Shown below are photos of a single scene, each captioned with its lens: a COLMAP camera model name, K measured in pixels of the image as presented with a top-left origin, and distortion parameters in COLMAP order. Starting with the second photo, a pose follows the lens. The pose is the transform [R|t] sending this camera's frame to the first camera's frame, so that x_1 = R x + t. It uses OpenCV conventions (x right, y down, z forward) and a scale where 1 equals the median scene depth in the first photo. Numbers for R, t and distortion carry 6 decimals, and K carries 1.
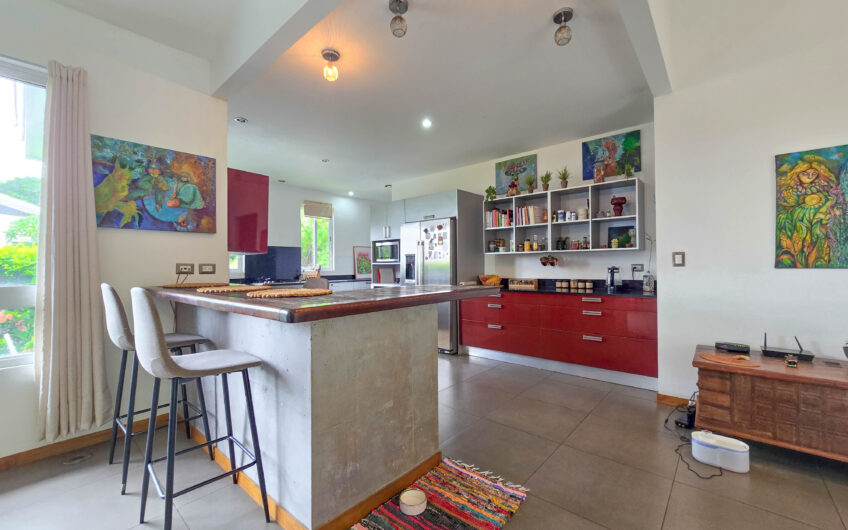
lens RADIAL K [[349.8, 0, 427.7], [0, 349.8, 266.2], [0, 0, 1]] dist [-0.003456, 0.001588]
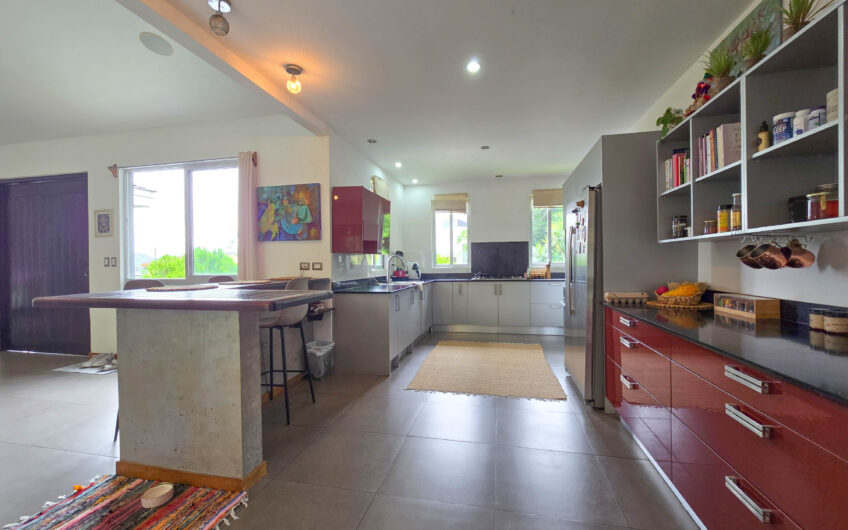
lens RADIAL K [[349.8, 0, 427.2], [0, 349.8, 264.3], [0, 0, 1]] dist [-0.003456, 0.001588]
pose [[0.477127, 0.010191, -0.878775, 0.778459], [0.003919, 0.999898, 0.013723, -0.018251], [0.878825, -0.009992, 0.477039, 0.755048]]
